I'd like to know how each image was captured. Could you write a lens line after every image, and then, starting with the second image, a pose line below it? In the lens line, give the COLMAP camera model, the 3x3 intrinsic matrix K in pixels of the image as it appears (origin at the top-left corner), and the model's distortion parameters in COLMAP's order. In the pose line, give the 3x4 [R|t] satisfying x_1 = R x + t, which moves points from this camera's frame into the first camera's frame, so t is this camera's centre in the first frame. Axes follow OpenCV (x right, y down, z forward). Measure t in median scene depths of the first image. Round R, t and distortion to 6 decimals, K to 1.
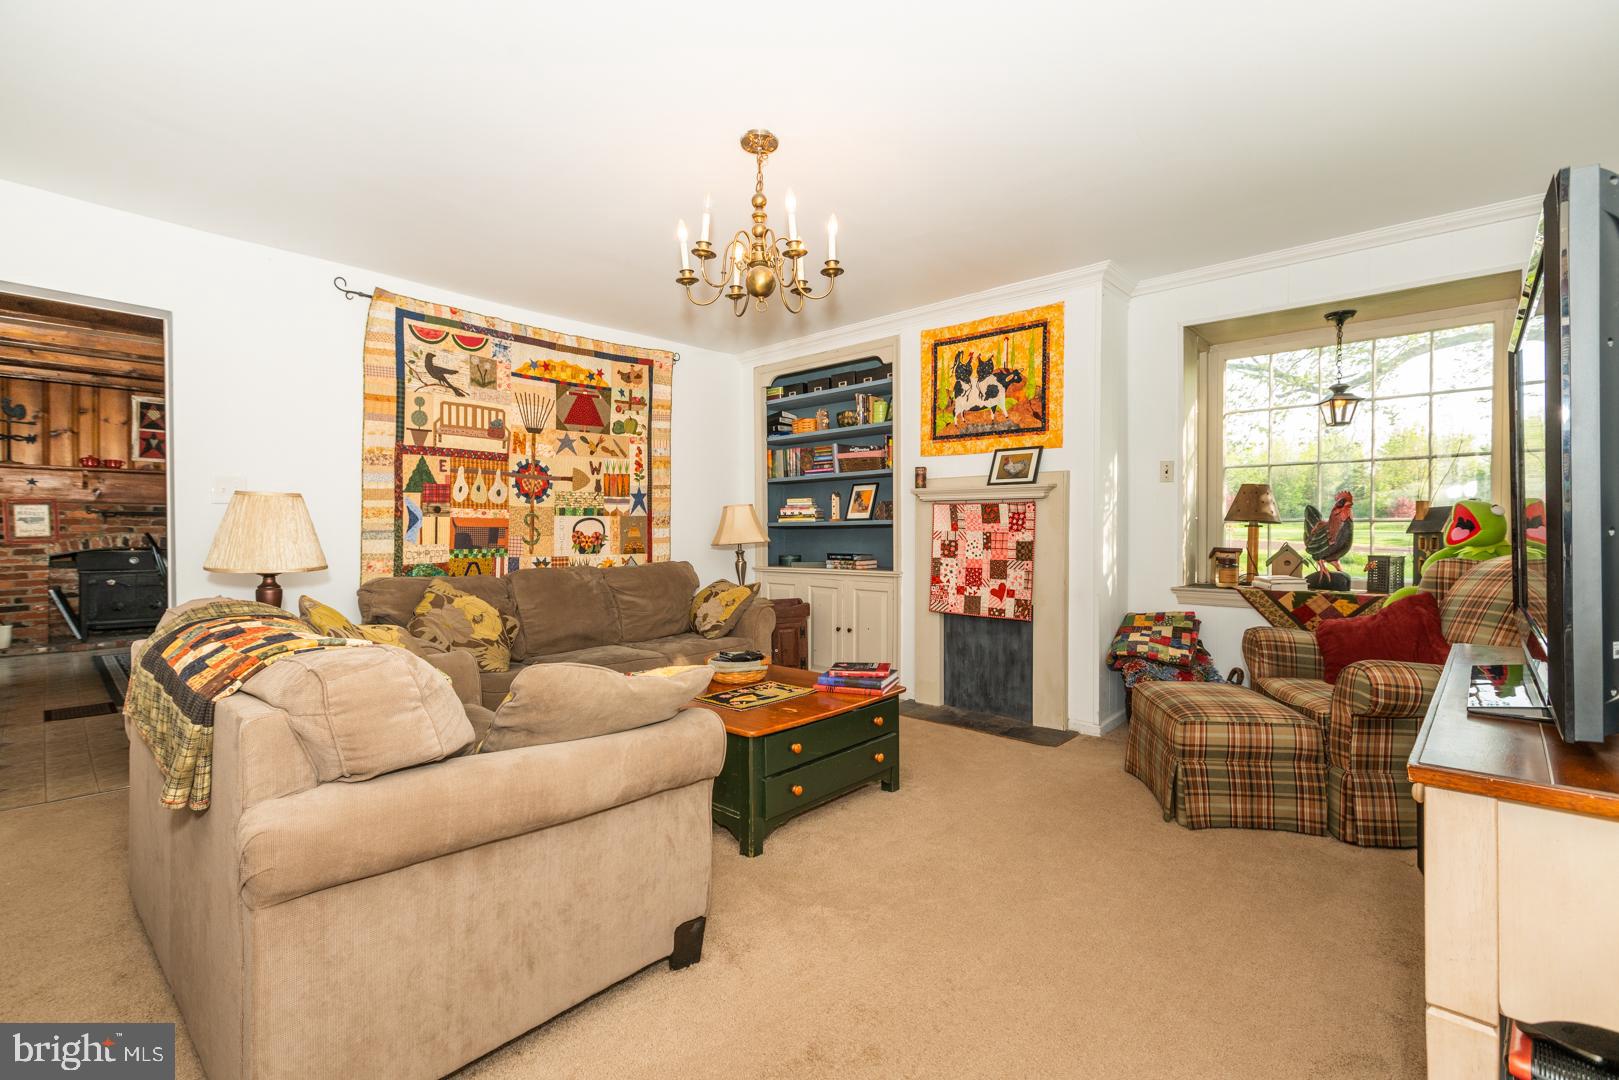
lens RADIAL K [[741.4, 0, 793.8], [0, 741.4, 538.2], [0, 0, 1]] dist [-0.006981, -0.001184]
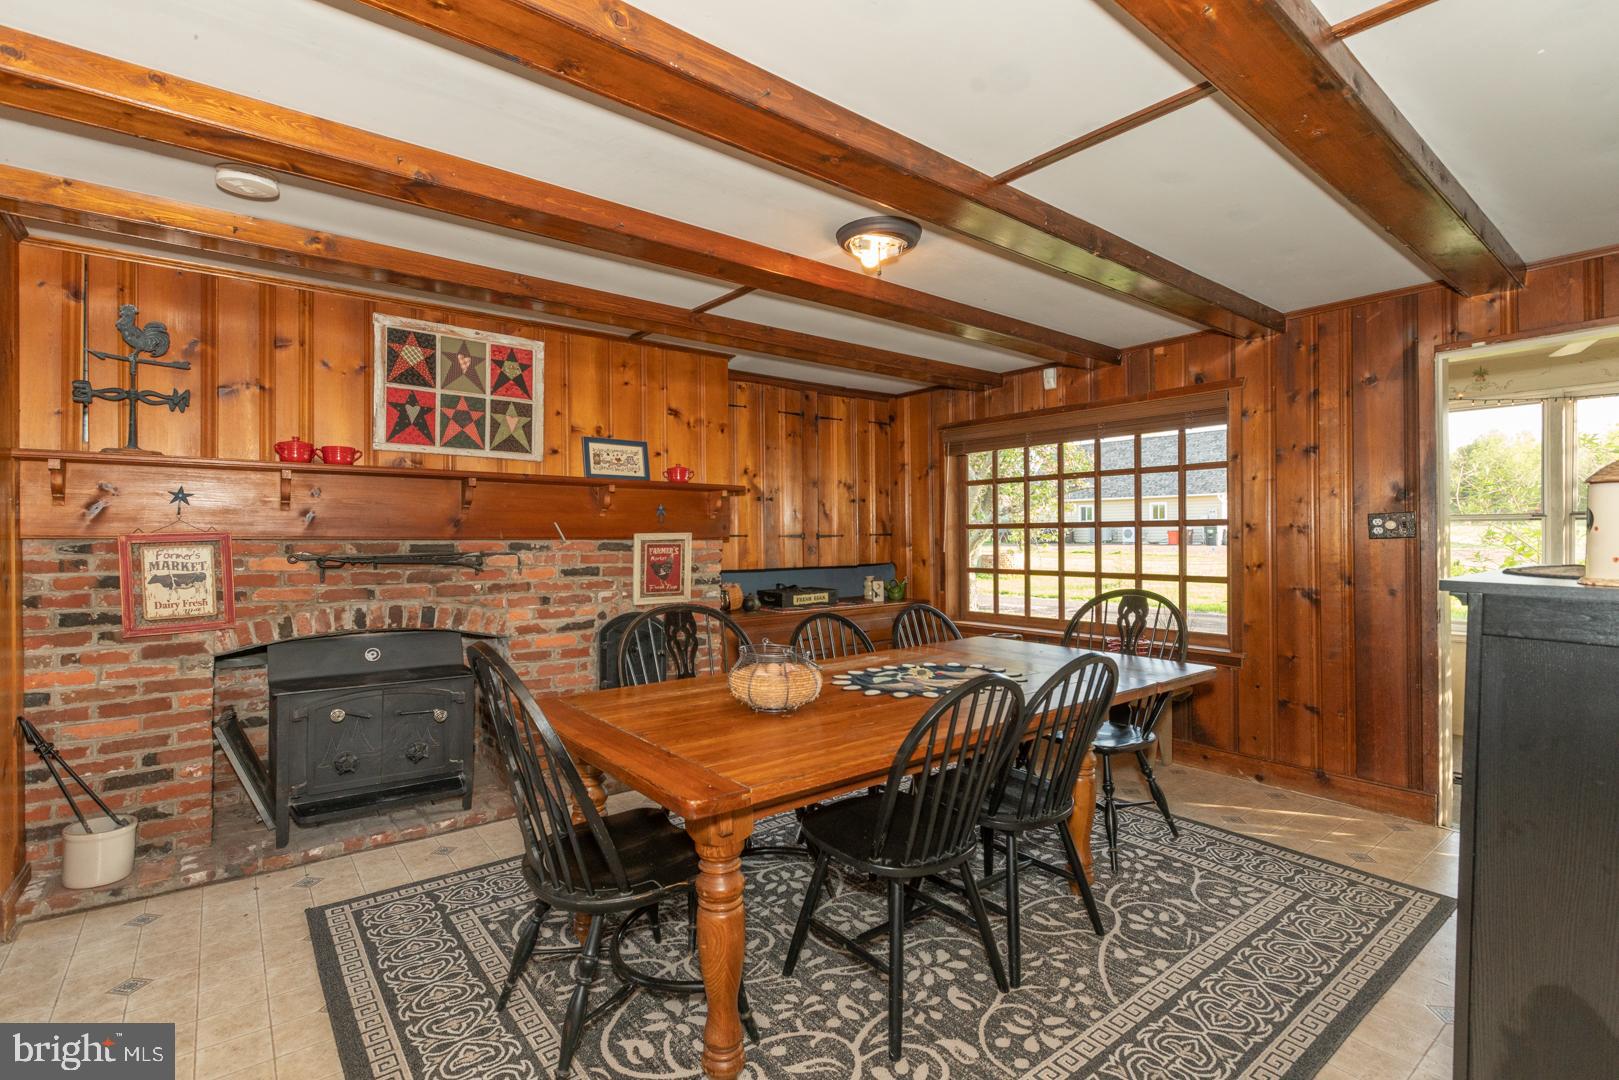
lens RADIAL K [[741.4, 0, 811.9], [0, 741.4, 534.7], [0, 0, 1]] dist [-0.006981, -0.001184]
pose [[0.992600, -0.014450, -0.120565, -0.582441], [0.011604, 0.999638, -0.024274, -0.036354], [0.120872, 0.022696, 0.992409, 0.583386]]
